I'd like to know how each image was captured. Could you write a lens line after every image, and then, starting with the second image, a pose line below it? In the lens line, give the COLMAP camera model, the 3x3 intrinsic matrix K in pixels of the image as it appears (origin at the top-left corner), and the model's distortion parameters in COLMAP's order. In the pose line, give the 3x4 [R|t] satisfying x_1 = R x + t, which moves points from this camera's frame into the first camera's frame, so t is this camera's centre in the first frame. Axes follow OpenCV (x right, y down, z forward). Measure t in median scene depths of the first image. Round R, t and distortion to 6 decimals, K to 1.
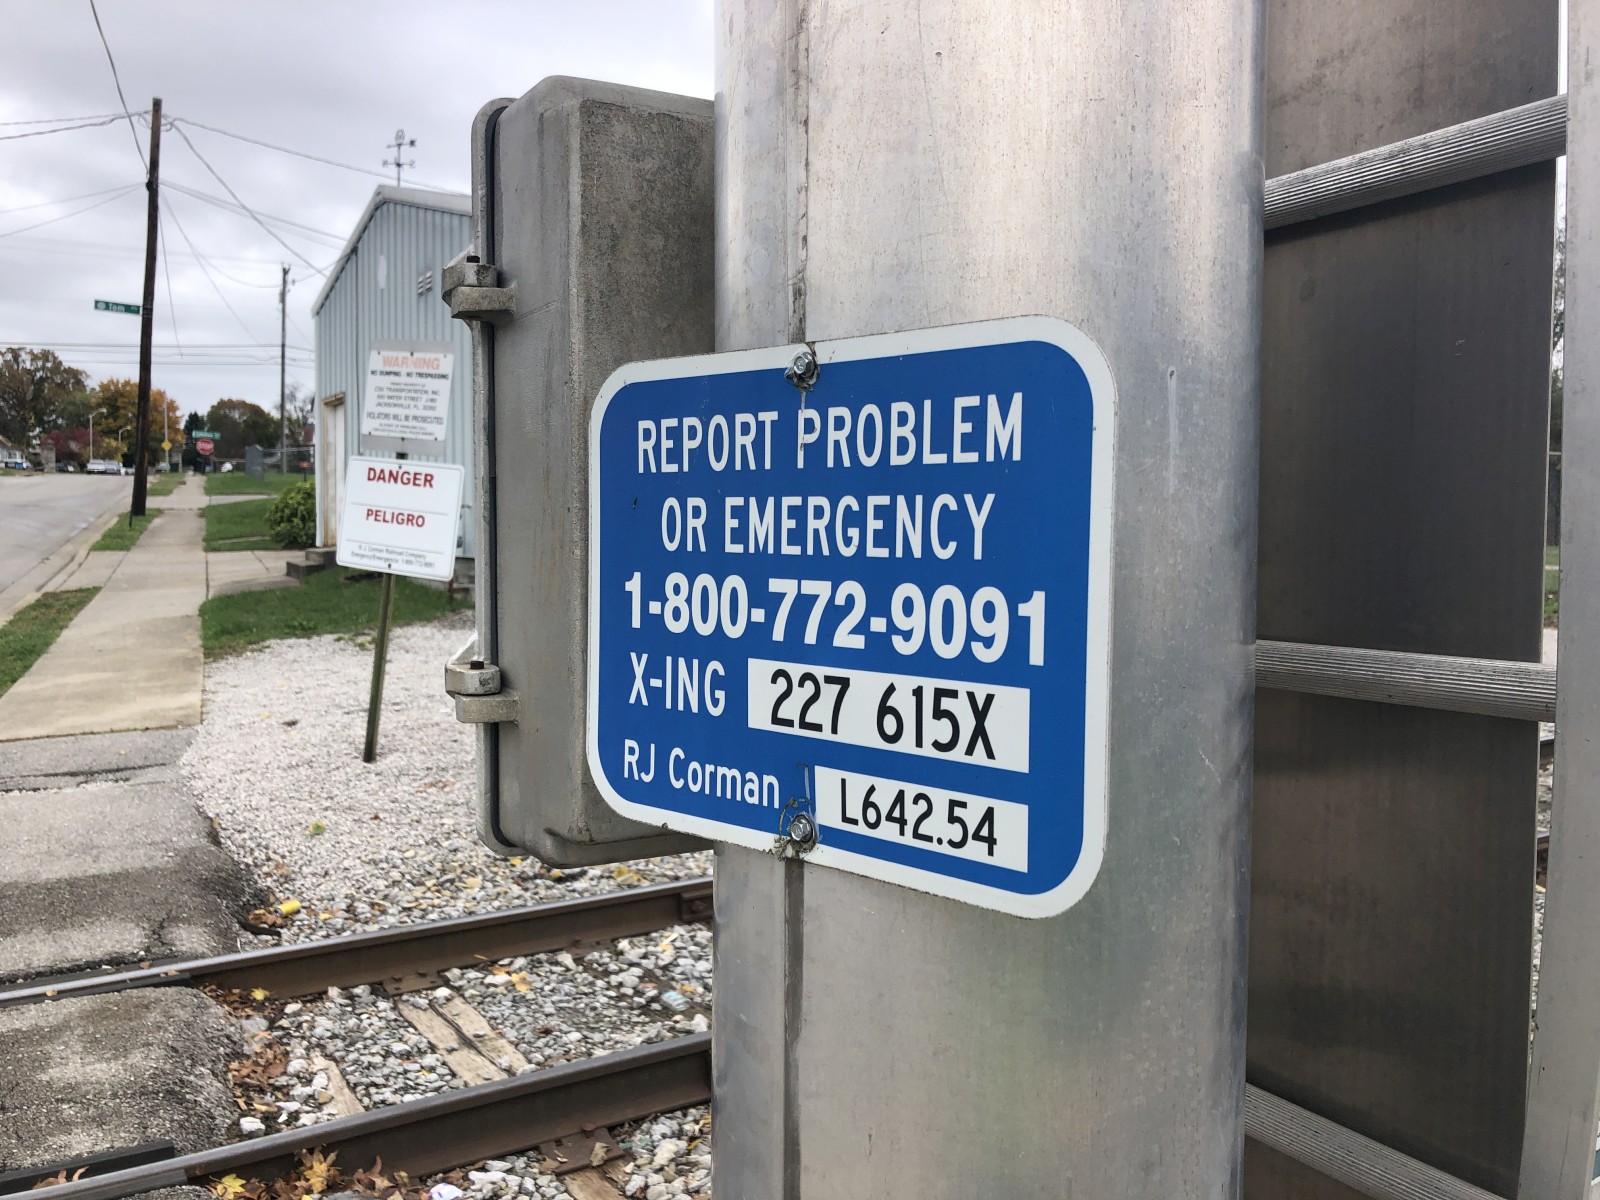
lens RADIAL K [[1302.9, 0, 822.4], [0, 1302.9, 550.5], [0, 0, 1]] dist [0.042346, -0.052267]
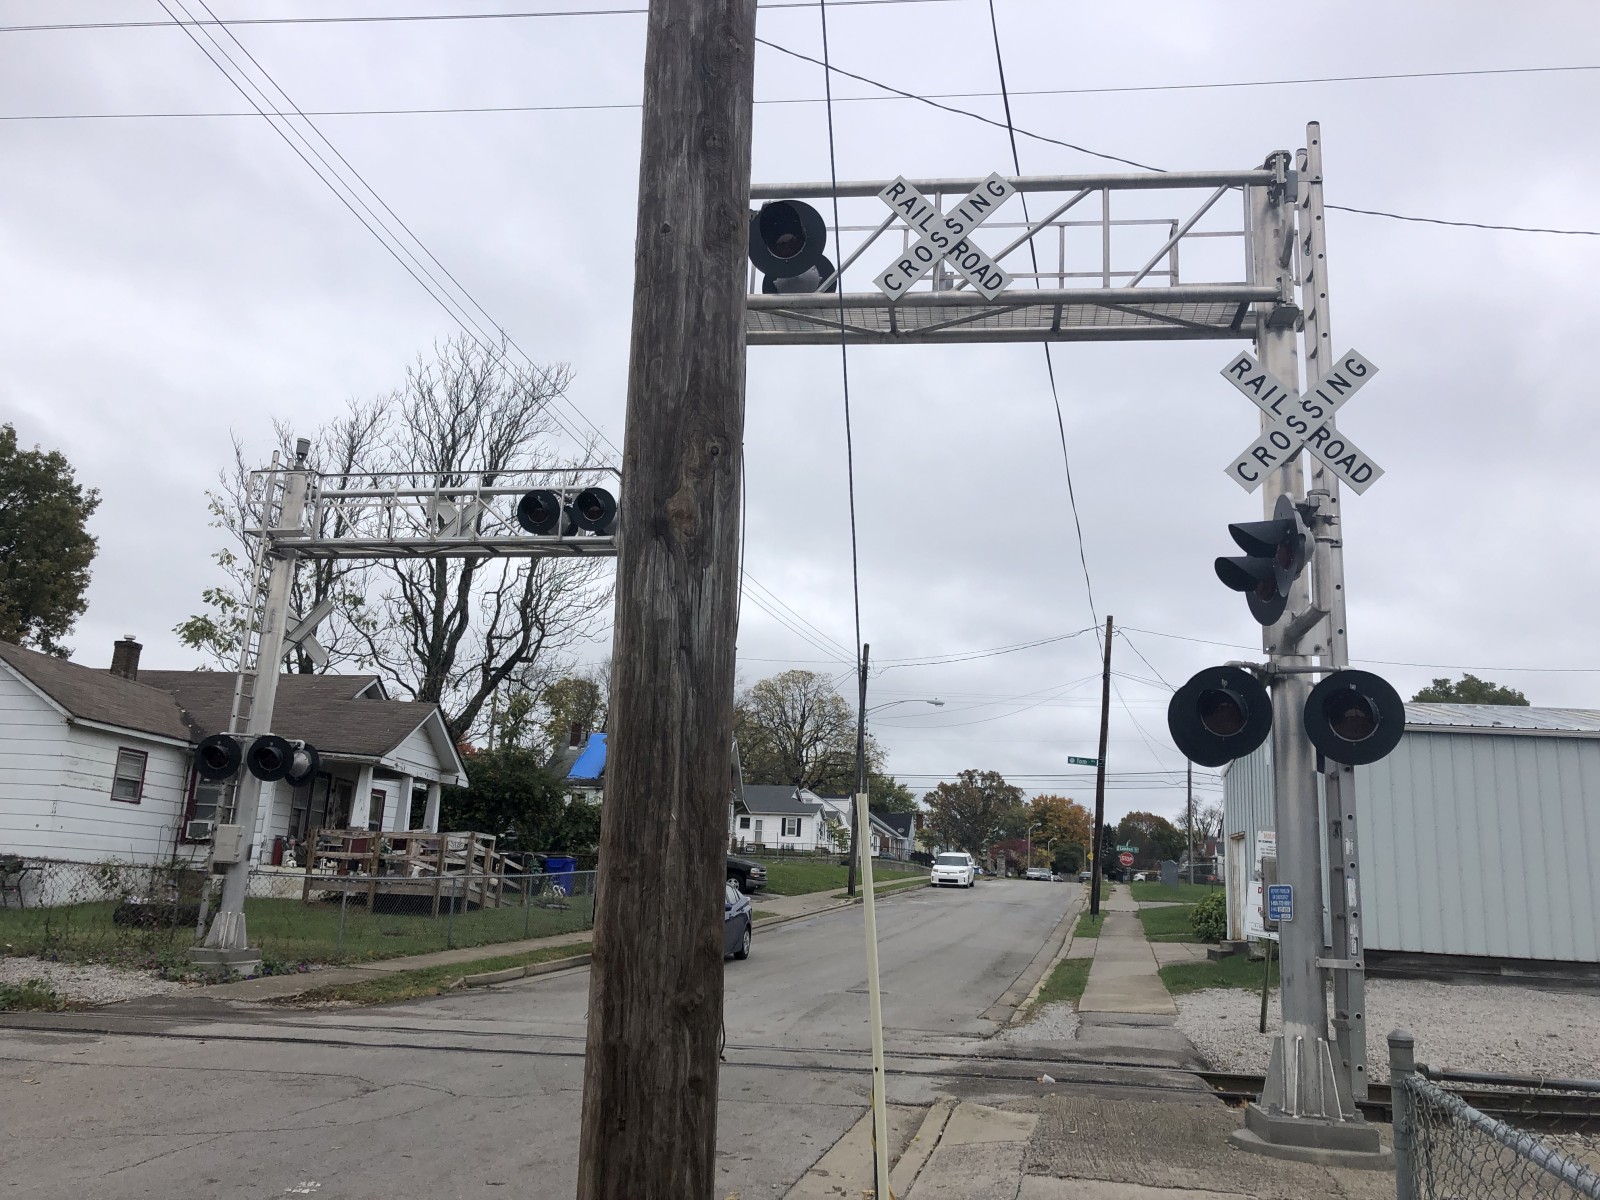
lens RADIAL K [[1302.9, 0, 806.5], [0, 1302.9, 585.0], [0, 0, 1]] dist [0.042346, -0.052267]
pose [[0.787270, -0.111693, -0.606408, 0.165643], [-0.062932, 0.963767, -0.259215, 0.024361], [0.613389, 0.242235, 0.751716, -0.459191]]
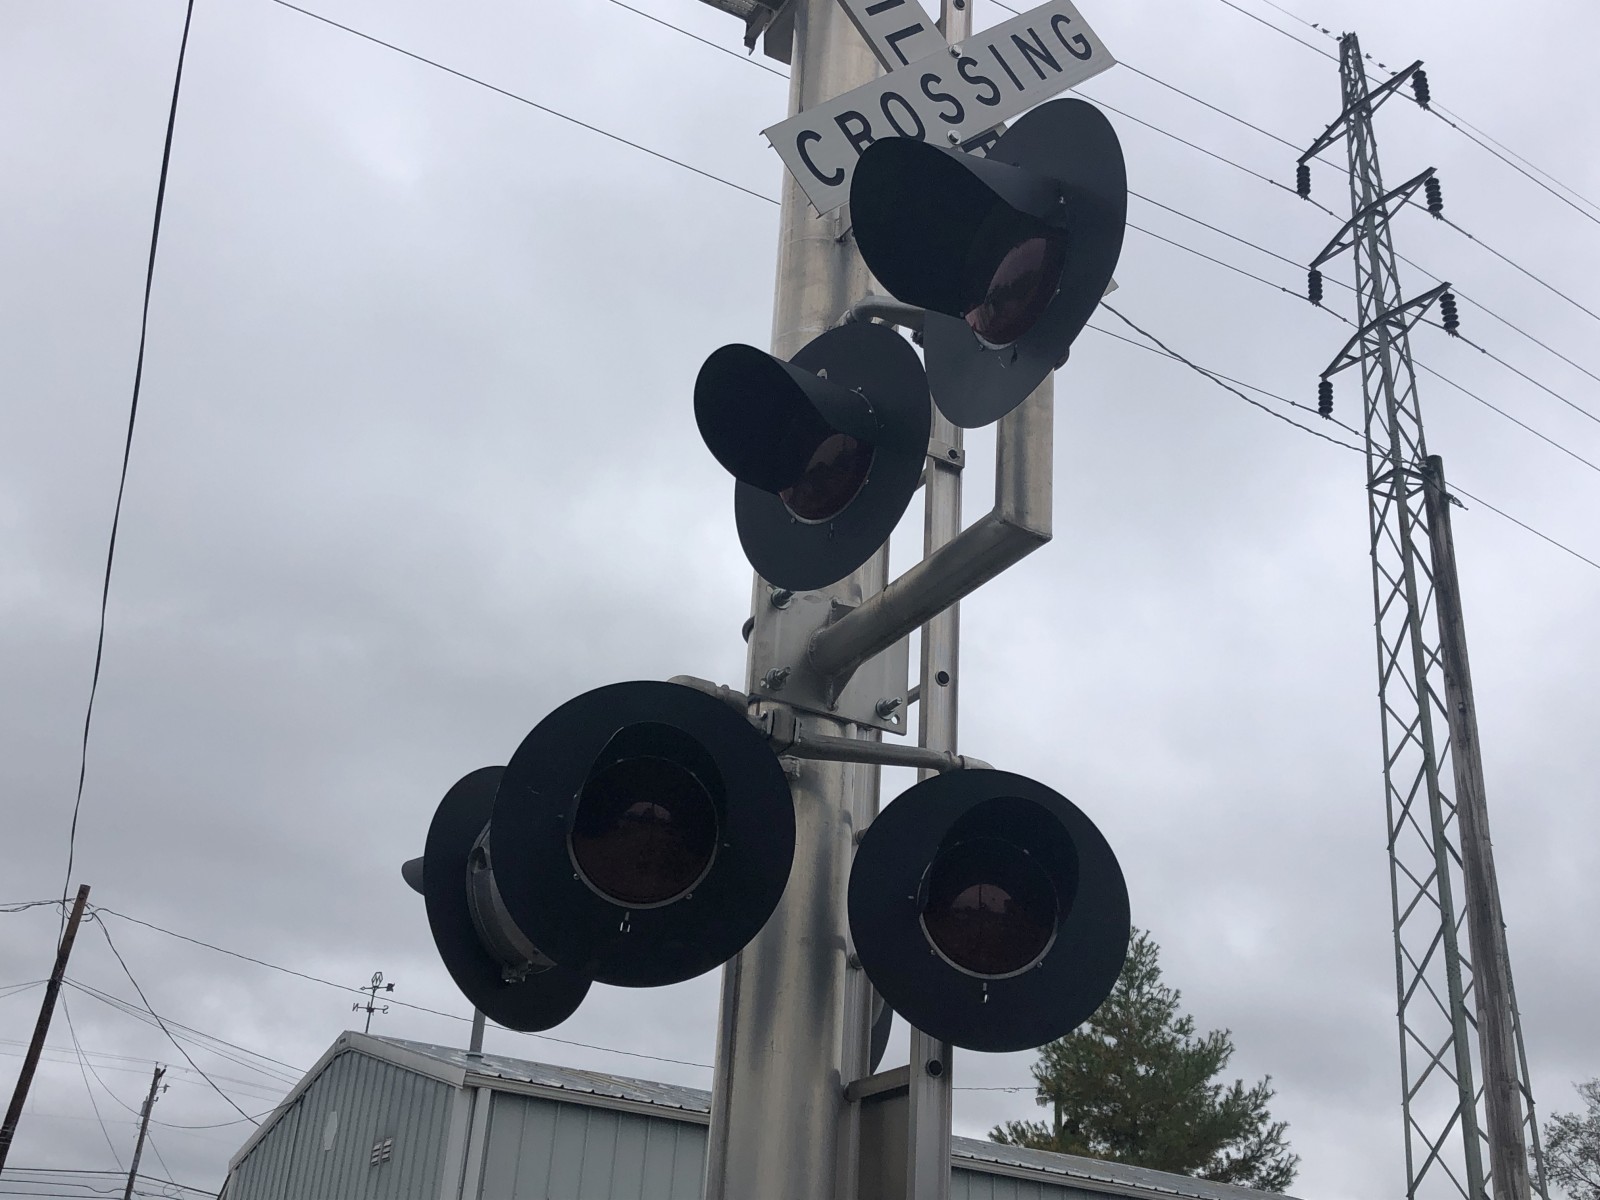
lens RADIAL K [[1768.1, 0, 804.1], [0, 1768.1, 597.1], [0, 0, 1]] dist [0.014719, 0.000000]
pose [[0.998112, 0.042278, -0.044549, 0.014592], [-0.058140, 0.884184, -0.463507, 0.001977], [0.019793, 0.465222, 0.884973, -0.176813]]
